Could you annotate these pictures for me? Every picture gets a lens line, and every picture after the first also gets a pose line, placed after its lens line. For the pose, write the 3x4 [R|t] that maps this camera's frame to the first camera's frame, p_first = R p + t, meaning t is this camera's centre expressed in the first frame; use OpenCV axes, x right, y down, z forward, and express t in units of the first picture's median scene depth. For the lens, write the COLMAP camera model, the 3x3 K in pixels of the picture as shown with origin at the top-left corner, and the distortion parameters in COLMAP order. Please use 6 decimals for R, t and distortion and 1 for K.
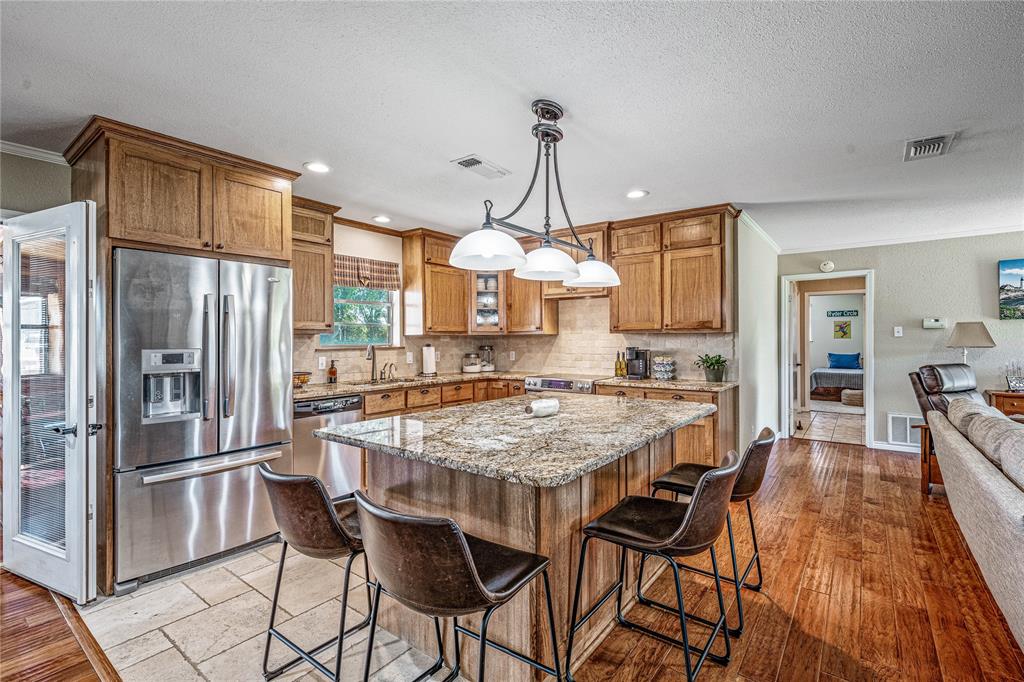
lens RADIAL K [[460.8, 0, 515.6], [0, 460.8, 336.9], [0, 0, 1]] dist [-0.000598, 0.000268]
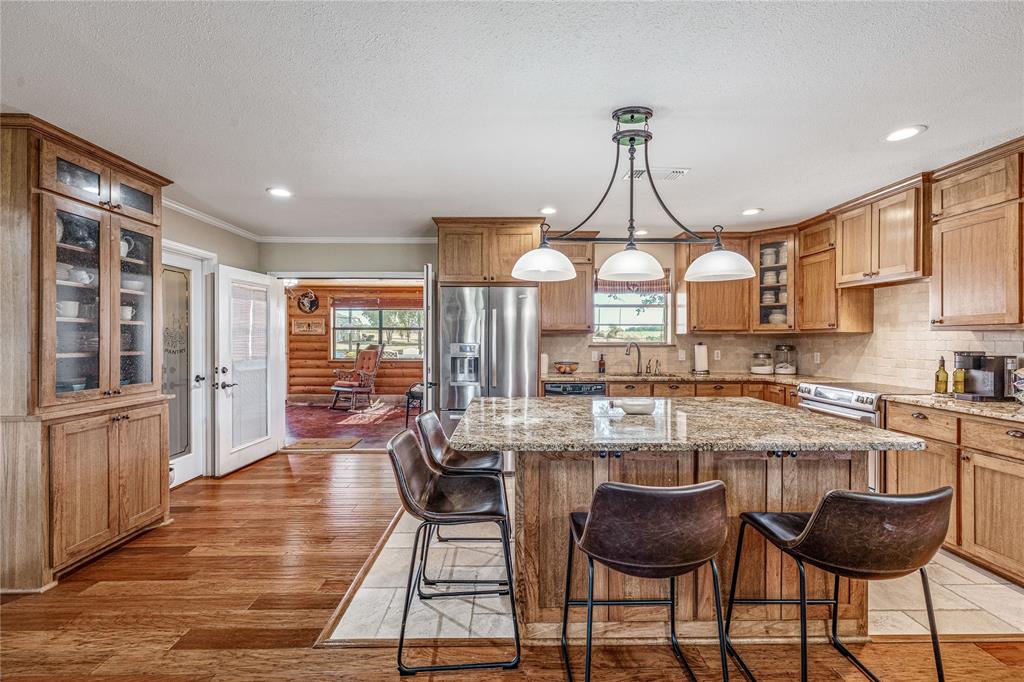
lens RADIAL K [[410.9, 0, 513.5], [0, 410.9, 342.7], [0, 0, 1]] dist [-0.000014, -0.000392]
pose [[0.617895, 0.014665, -0.786124, 0.332570], [0.000586, 0.999817, 0.019113, -0.002405], [0.786260, -0.012271, 0.617773, 0.121689]]
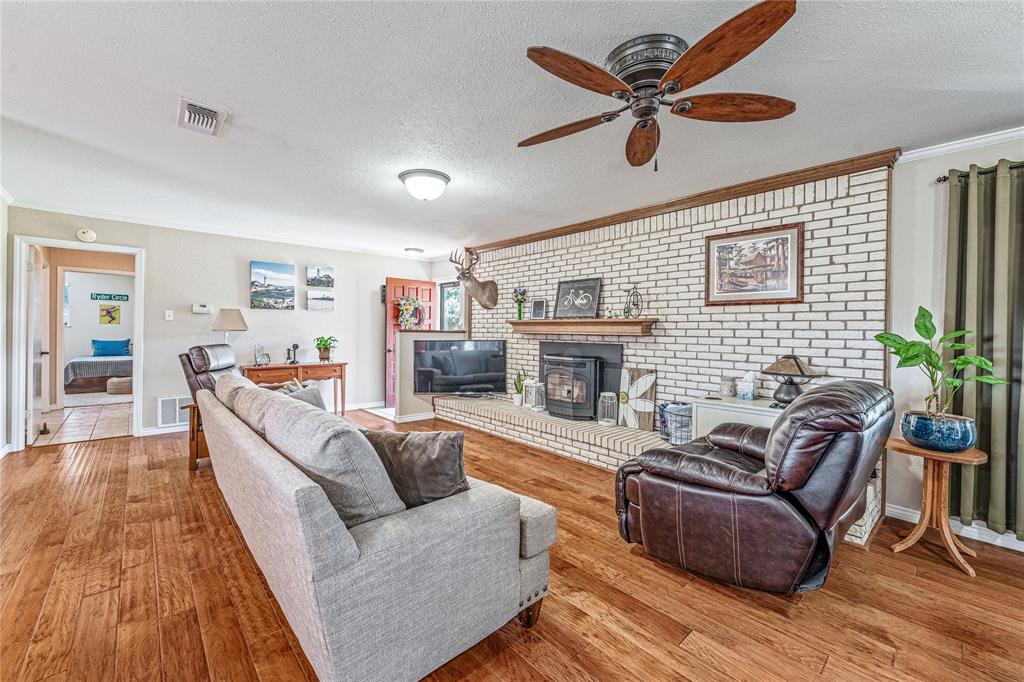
lens RADIAL K [[410.9, 0, 506.6], [0, 410.9, 335.6], [0, 0, 1]] dist [-0.000014, -0.000392]
pose [[0.189278, -0.002870, 0.981919, 0.107935], [-0.018722, 0.999803, 0.006531, 0.016996], [-0.981745, -0.019620, 0.189187, 0.128079]]
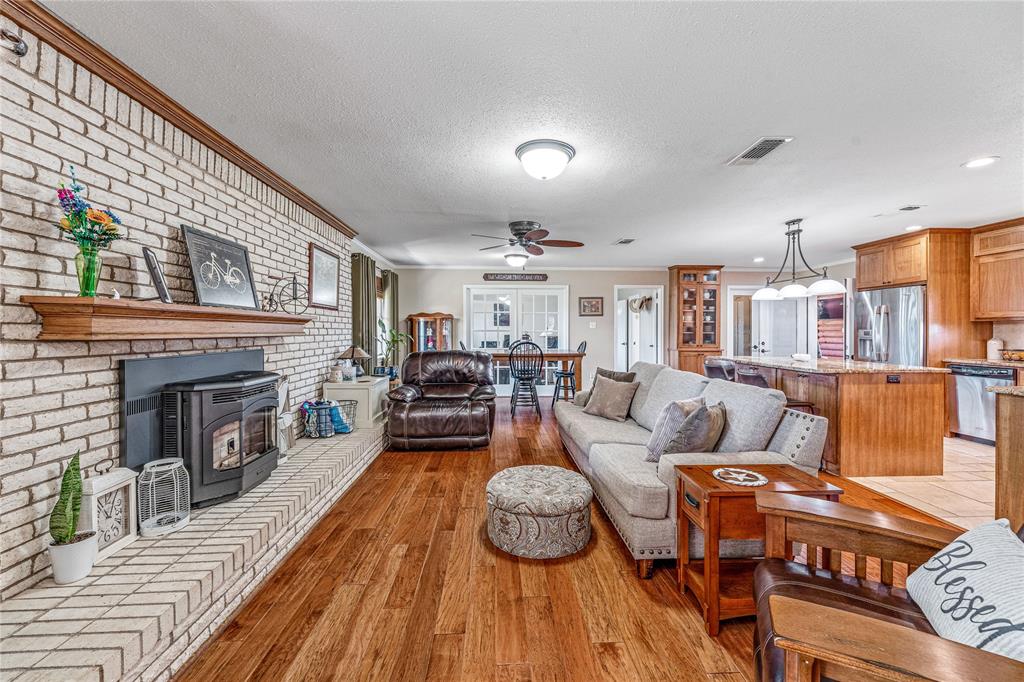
lens RADIAL K [[410.9, 0, 512.4], [0, 410.9, 334.0], [0, 0, 1]] dist [-0.000014, -0.000392]
pose [[-0.767097, 0.011121, -0.641434, 1.267666], [0.008120, 0.999938, 0.007626, 0.011011], [0.641479, 0.000642, -0.767140, 0.876501]]
